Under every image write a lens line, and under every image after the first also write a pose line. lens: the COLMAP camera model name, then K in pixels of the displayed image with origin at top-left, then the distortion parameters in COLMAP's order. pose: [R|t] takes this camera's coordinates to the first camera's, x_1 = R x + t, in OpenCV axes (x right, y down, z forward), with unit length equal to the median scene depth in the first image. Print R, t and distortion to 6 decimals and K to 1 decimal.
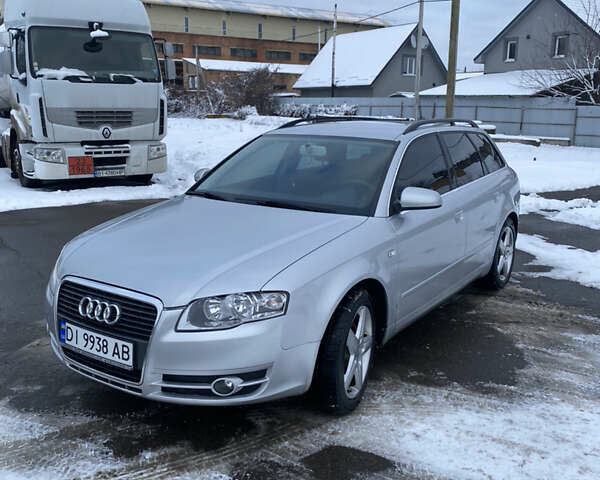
lens RADIAL K [[594.9, 0, 300.0], [0, 594.9, 240.0], [0, 0, 1]] dist [0.082856, -0.220510]
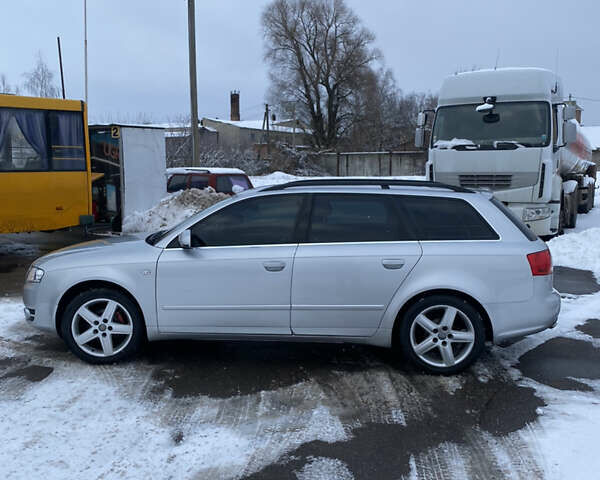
lens RADIAL K [[594.9, 0, 300.0], [0, 594.9, 240.0], [0, 0, 1]] dist [0.082856, -0.220510]
pose [[0.490940, 0.094832, -0.866017, 0.485041], [-0.183975, 0.982925, 0.003339, -0.039258], [0.851547, 0.157686, 0.500004, 0.181647]]
